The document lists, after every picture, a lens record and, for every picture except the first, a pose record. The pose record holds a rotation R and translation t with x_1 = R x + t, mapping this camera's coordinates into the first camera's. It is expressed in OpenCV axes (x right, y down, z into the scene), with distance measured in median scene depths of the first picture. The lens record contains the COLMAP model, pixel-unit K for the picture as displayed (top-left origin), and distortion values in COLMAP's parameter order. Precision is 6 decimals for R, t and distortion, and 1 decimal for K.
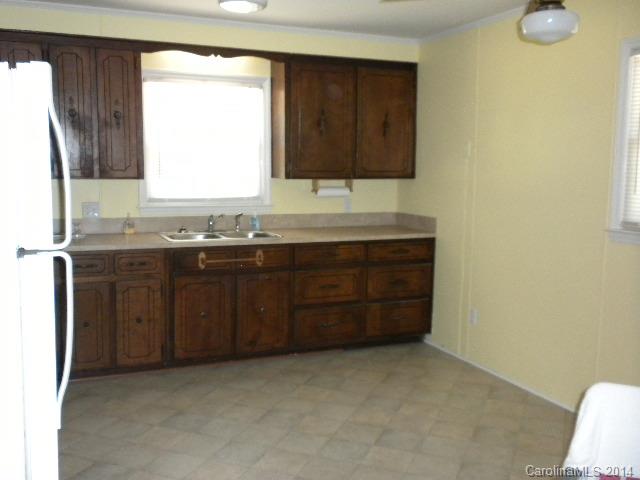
lens RADIAL K [[666.7, 0, 320.0], [0, 666.7, 240.0], [0, 0, 1]] dist [0.048981, -0.003572]
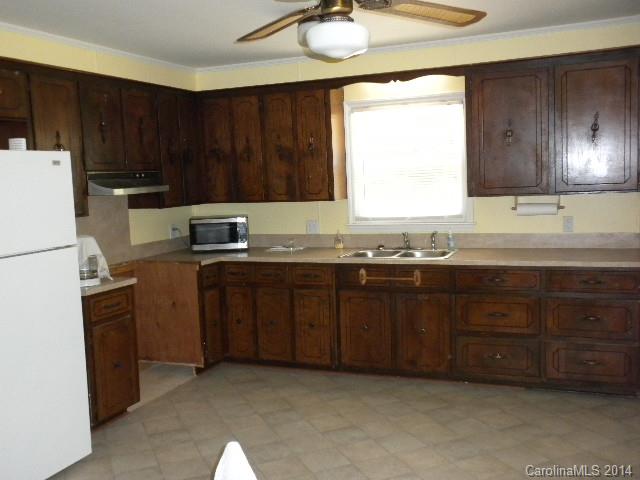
lens RADIAL K [[666.7, 0, 320.0], [0, 666.7, 240.0], [0, 0, 1]] dist [0.048981, -0.003572]
pose [[0.699652, 0.027684, -0.713947, 0.510937], [-0.034630, 0.999389, 0.004815, -0.029116], [0.713644, 0.021356, 0.700183, 0.195267]]
